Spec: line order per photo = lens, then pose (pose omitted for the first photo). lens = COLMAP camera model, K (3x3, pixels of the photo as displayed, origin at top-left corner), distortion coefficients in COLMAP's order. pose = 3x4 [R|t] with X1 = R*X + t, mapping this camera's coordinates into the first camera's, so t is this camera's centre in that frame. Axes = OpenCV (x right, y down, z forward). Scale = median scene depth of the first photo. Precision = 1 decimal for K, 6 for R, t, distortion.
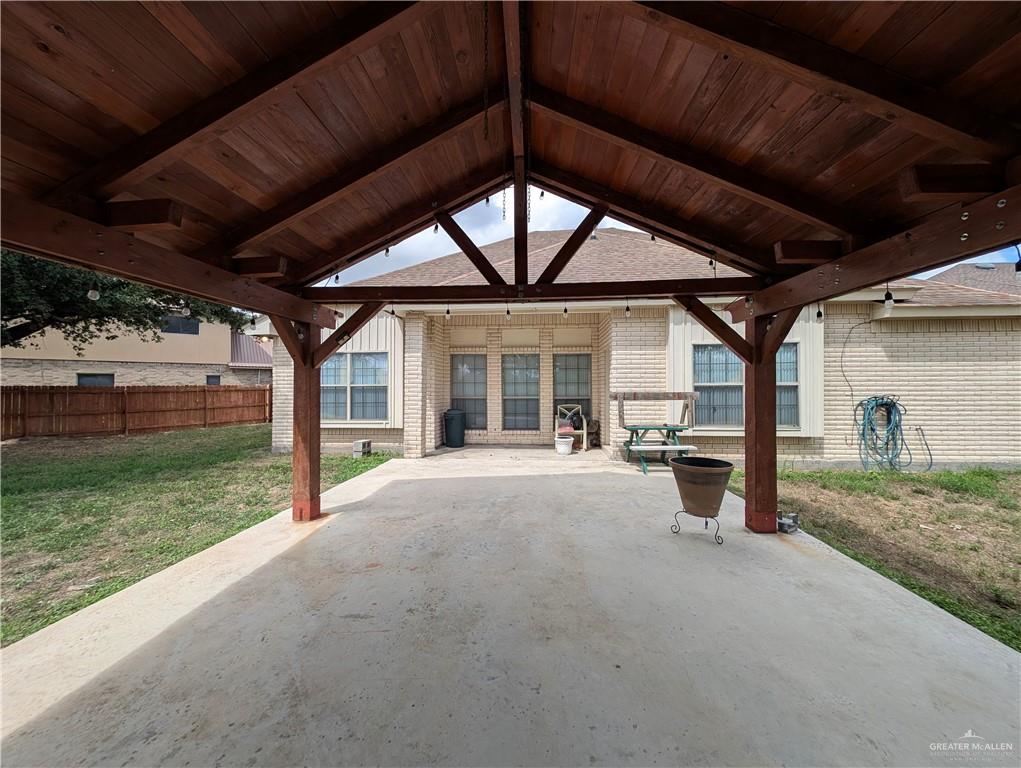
lens RADIAL K [[383.1, 0, 514.3], [0, 383.1, 389.1], [0, 0, 1]] dist [-0.002205, -0.000839]
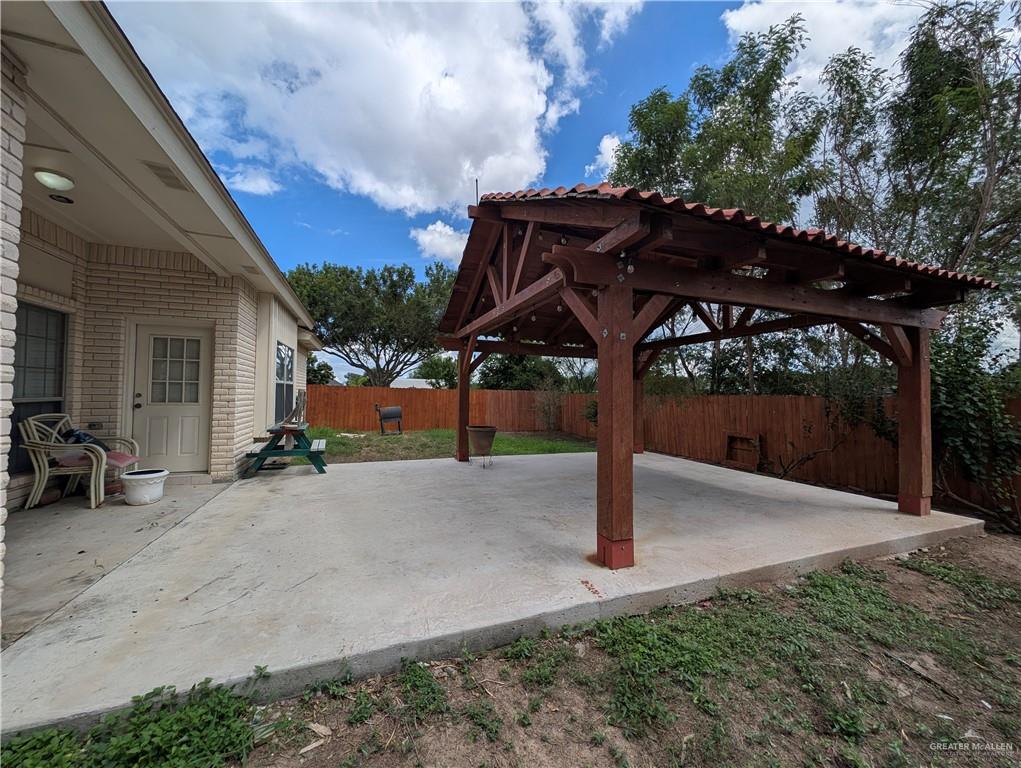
lens RADIAL K [[383.1, 0, 510.8], [0, 383.1, 381.9], [0, 0, 1]] dist [-0.002205, -0.000839]
pose [[-0.422976, 0.022414, 0.905863, -0.919812], [-0.009769, 0.999523, -0.029293, 0.020940], [-0.906088, -0.021240, -0.422556, 1.228894]]
